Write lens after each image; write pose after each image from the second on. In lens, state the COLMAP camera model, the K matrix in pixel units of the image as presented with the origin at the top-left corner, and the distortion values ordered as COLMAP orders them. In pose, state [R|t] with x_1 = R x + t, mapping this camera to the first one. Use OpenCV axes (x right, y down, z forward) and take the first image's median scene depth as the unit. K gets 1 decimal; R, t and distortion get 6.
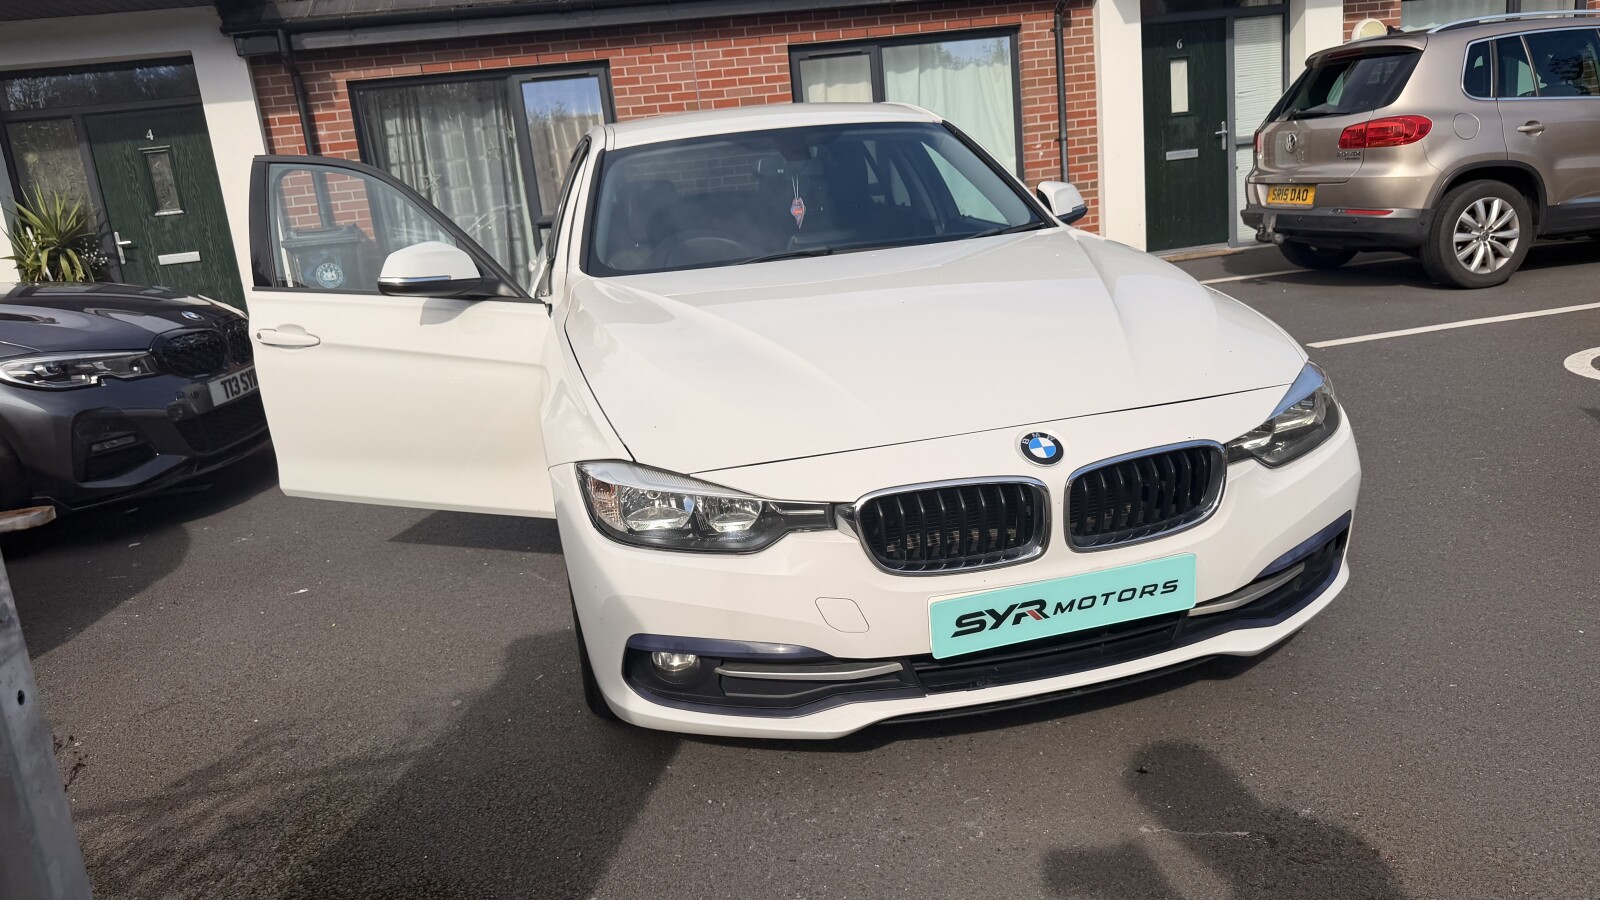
lens RADIAL K [[1173.7, 0, 800.0], [0, 1173.7, 450.0], [0, 0, 1]] dist [0.080516, -0.119668]
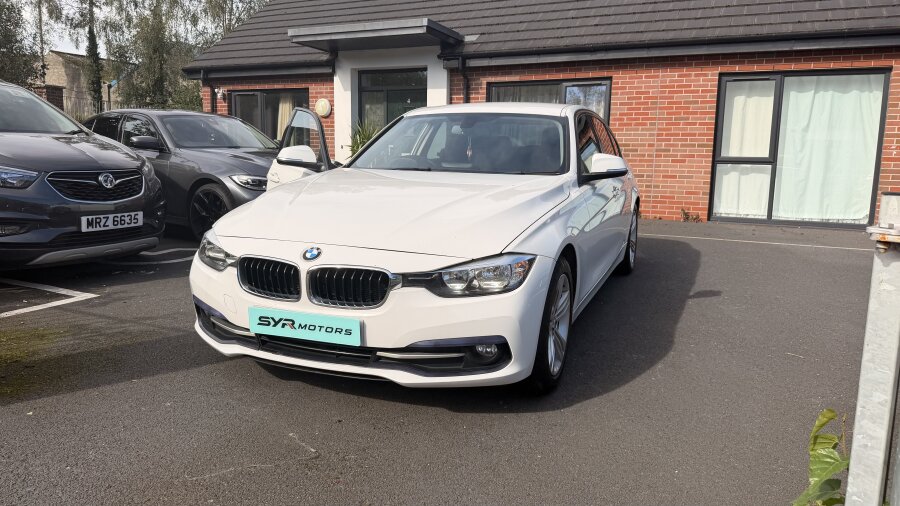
lens RADIAL K [[649.8, 0, 441.3], [0, 649.8, 251.9], [0, 0, 1]] dist [0.087698, -0.142060]
pose [[0.793791, 0.200772, -0.574096, 0.284511], [-0.229955, 0.972946, 0.022303, -0.022883], [0.563042, 0.114313, 0.818484, 0.035281]]
